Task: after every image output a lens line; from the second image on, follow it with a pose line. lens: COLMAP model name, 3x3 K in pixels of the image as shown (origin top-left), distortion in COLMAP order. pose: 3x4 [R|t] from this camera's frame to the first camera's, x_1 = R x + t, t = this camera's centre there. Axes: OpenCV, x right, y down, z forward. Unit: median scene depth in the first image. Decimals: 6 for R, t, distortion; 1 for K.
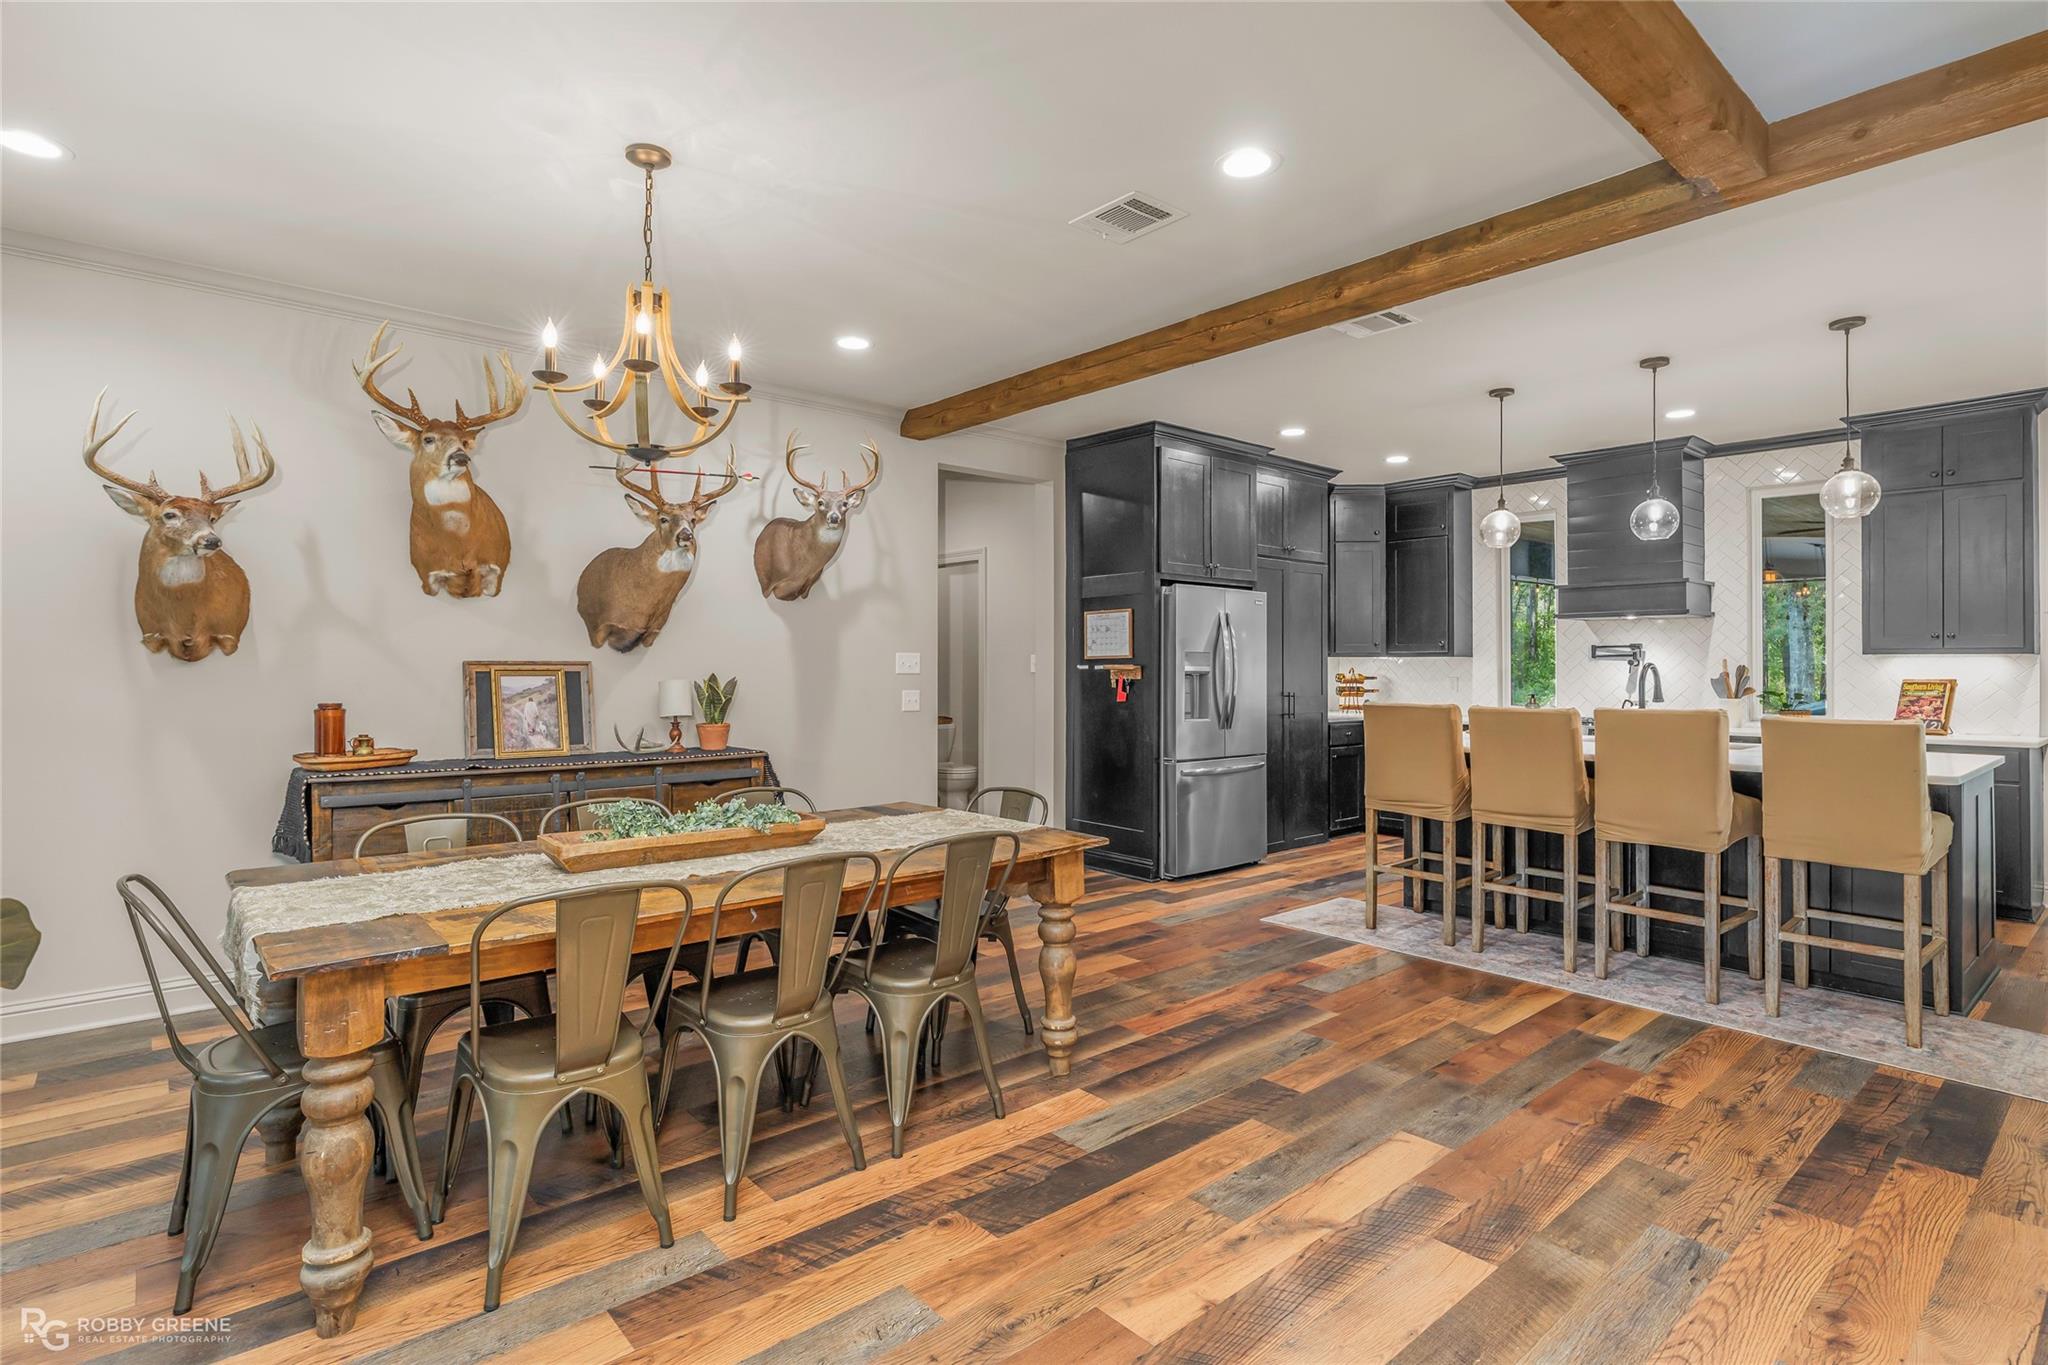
lens RADIAL K [[1002.3, 0, 1023.6], [0, 1002.3, 680.6], [0, 0, 1]] dist [-0.032947, -0.000185]
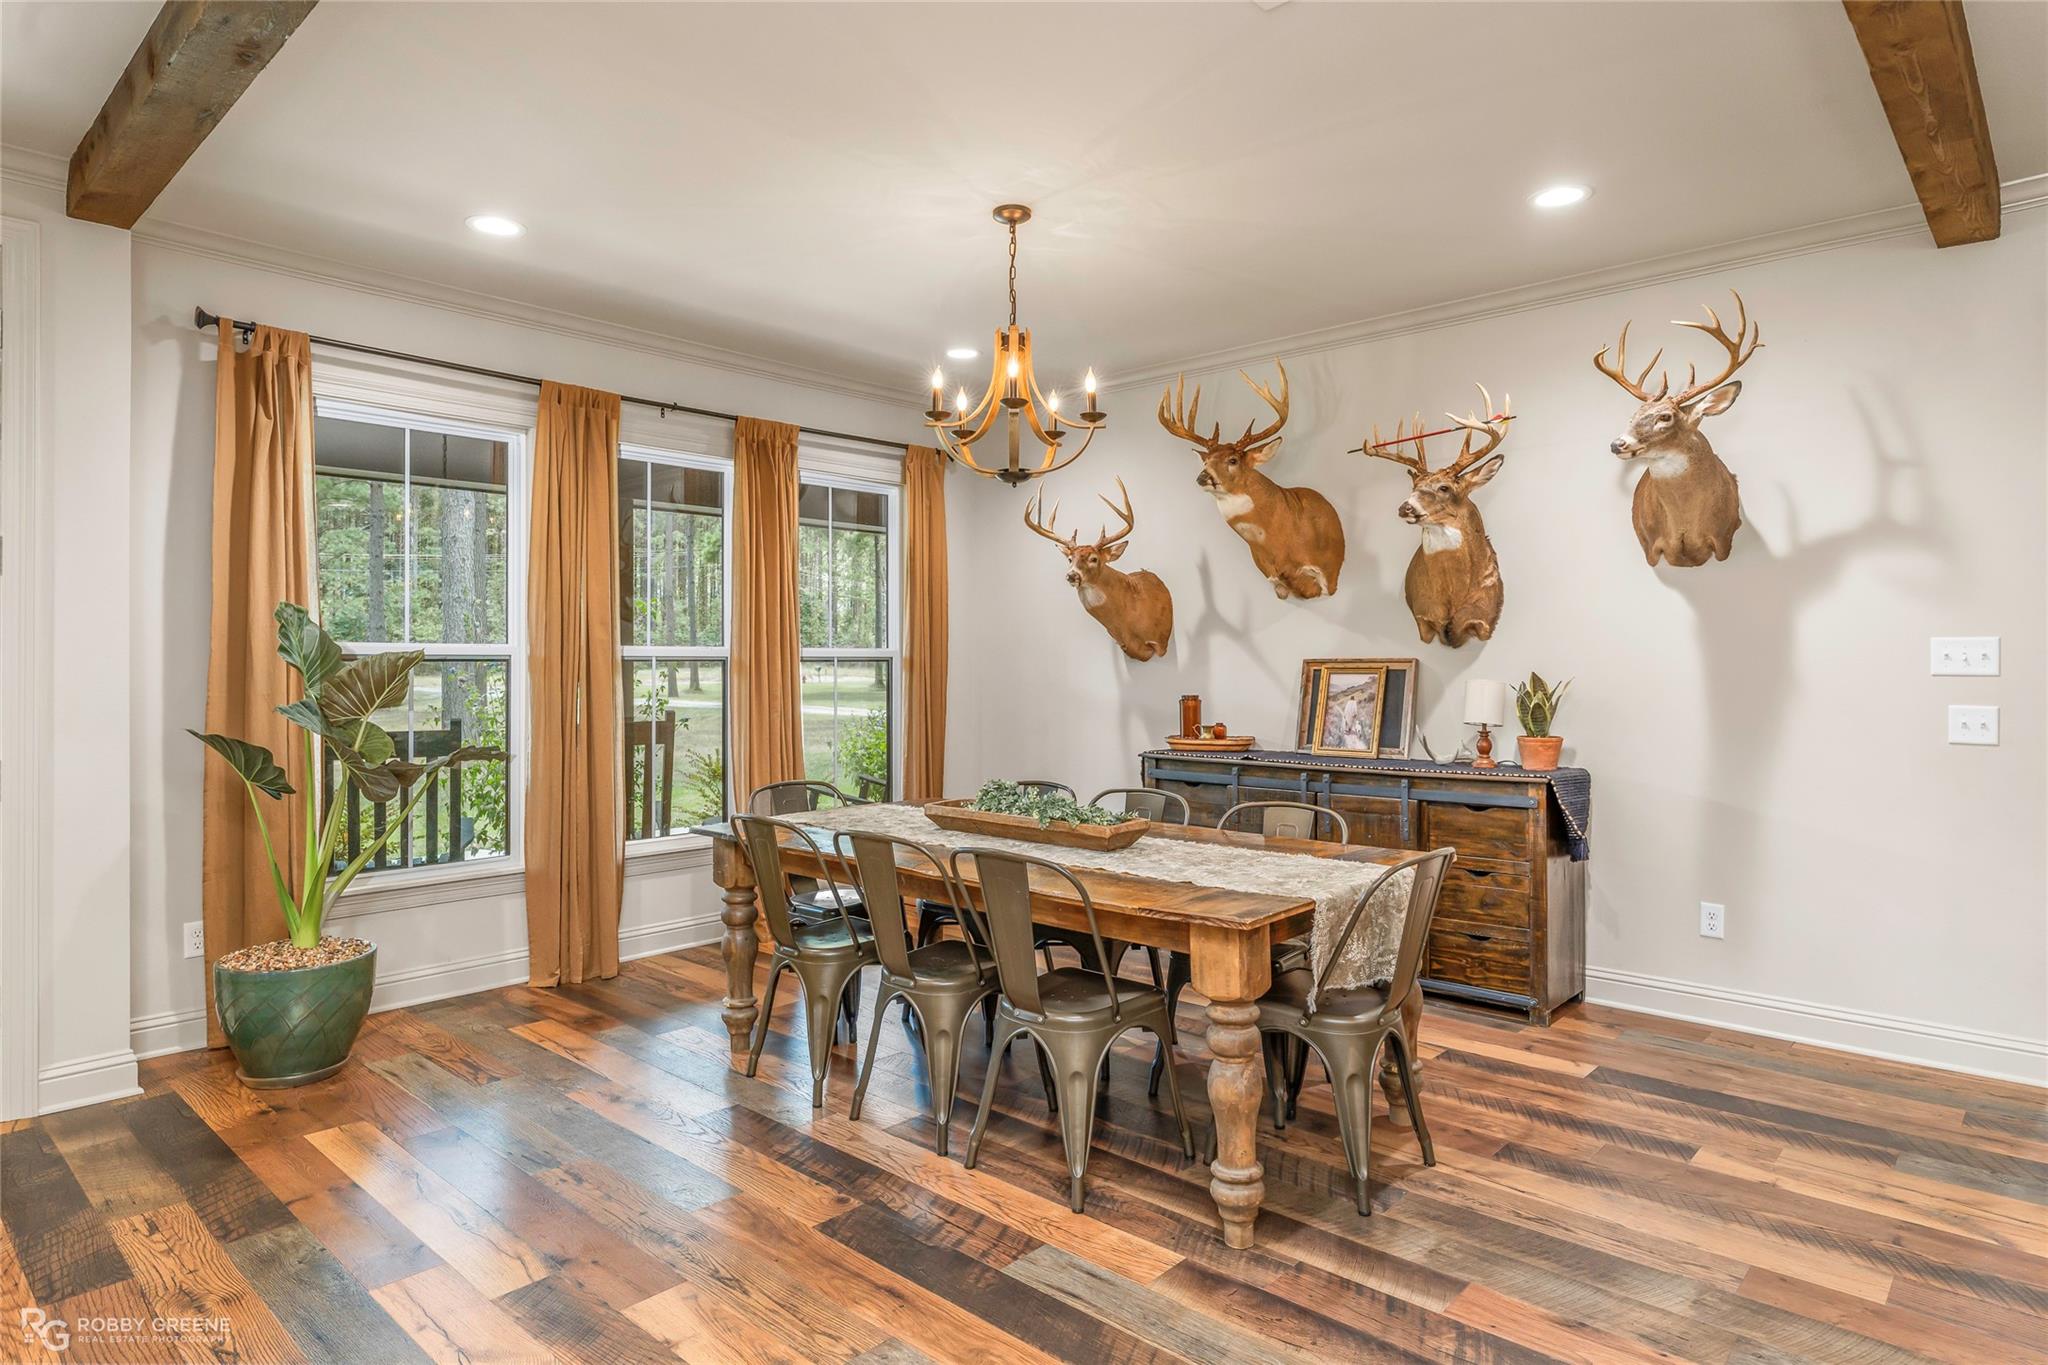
lens RADIAL K [[1164.2, 0, 1024.0], [0, 1164.2, 671.8], [0, 0, 1]] dist [-0.001076, -0.000946]
pose [[0.113398, 0.004330, -0.993540, 0.648273], [-0.008808, 0.999956, 0.003353, -0.008521], [0.993511, 0.008371, 0.113431, 0.587614]]
